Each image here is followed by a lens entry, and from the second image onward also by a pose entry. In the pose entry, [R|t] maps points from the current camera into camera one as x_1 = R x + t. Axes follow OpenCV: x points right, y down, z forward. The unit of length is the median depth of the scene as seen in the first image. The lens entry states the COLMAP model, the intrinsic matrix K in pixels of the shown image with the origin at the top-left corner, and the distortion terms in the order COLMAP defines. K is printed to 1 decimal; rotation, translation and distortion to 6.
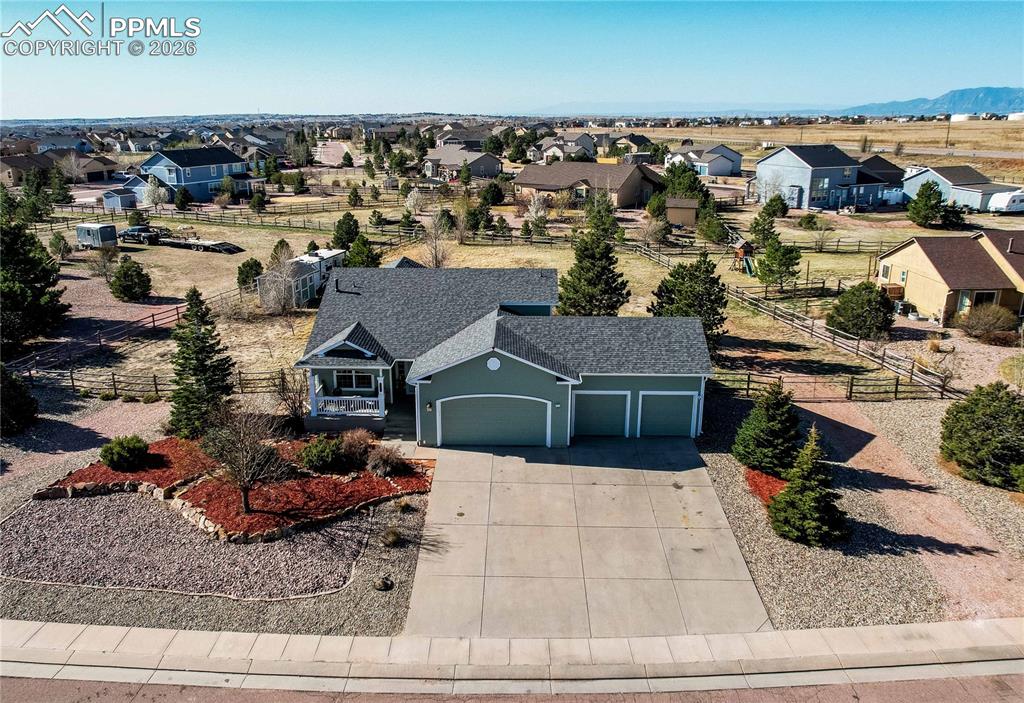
lens RADIAL K [[811.8, 0, 513.0], [0, 811.8, 352.8], [0, 0, 1]] dist [-0.027623, 0.000270]
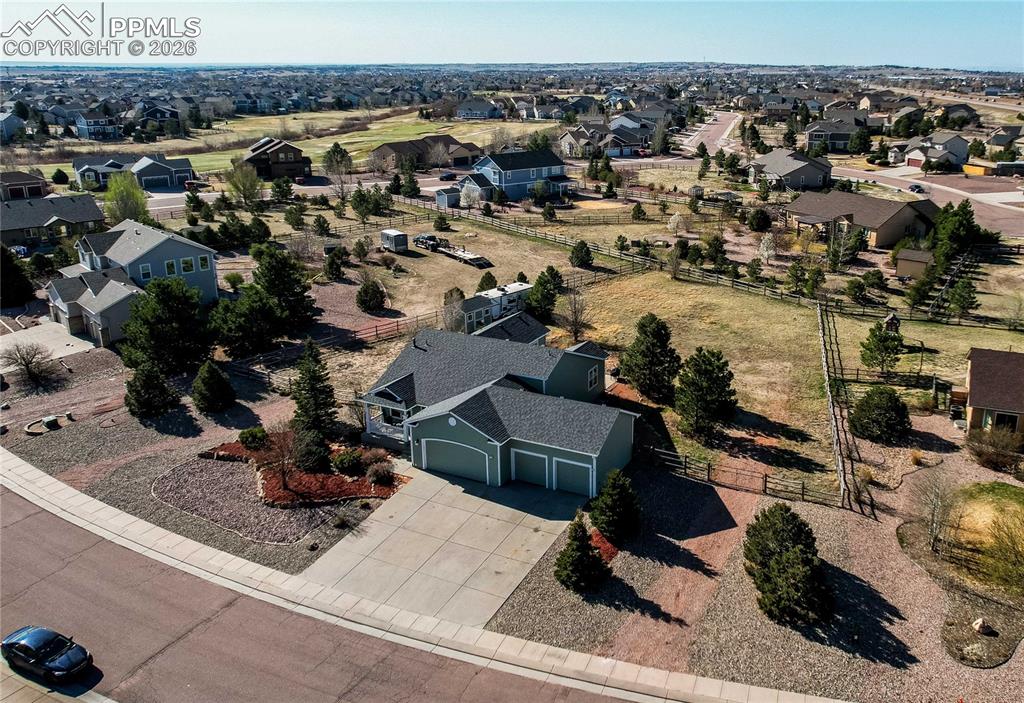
lens RADIAL K [[811.8, 0, 510.8], [0, 811.8, 349.7], [0, 0, 1]] dist [-0.027623, 0.000270]
pose [[0.911165, 0.129187, -0.391266, 0.612330], [-0.125571, 0.991469, 0.034935, -0.174580], [0.392441, 0.017301, 0.919614, -0.300391]]
